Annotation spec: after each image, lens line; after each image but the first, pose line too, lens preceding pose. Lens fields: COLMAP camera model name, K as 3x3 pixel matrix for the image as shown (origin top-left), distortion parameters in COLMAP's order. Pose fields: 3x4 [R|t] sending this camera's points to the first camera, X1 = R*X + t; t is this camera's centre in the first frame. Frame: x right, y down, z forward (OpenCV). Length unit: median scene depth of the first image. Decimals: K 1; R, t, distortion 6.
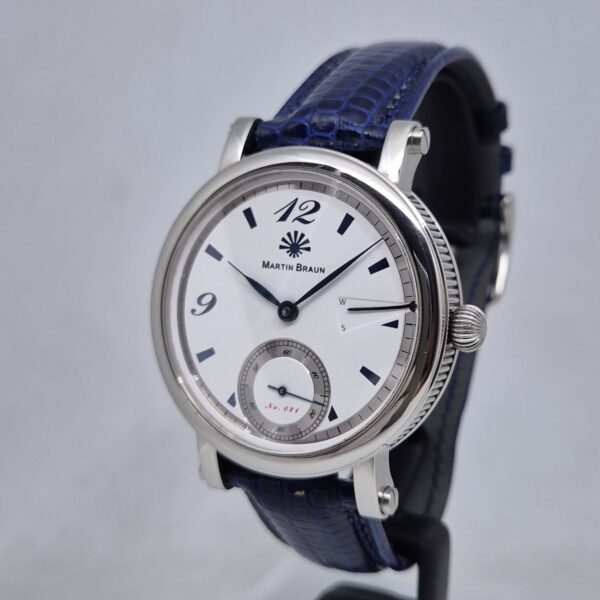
lens RADIAL K [[1103.9, 0, 328.0], [0, 1103.9, 283.9], [0, 0, 1]] dist [0.074782, 0.000000]
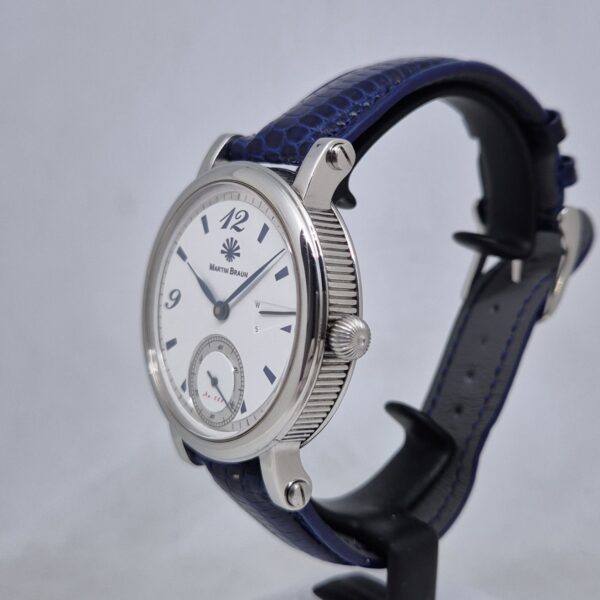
lens RADIAL K [[1103.9, 0, 302.9], [0, 1103.9, 294.6], [0, 0, 1]] dist [0.074782, 0.000000]
pose [[0.907890, 0.062661, -0.414499, 0.490411], [-0.056004, 0.998032, 0.028209, -0.026320], [0.415450, -0.002397, 0.909613, 0.030756]]
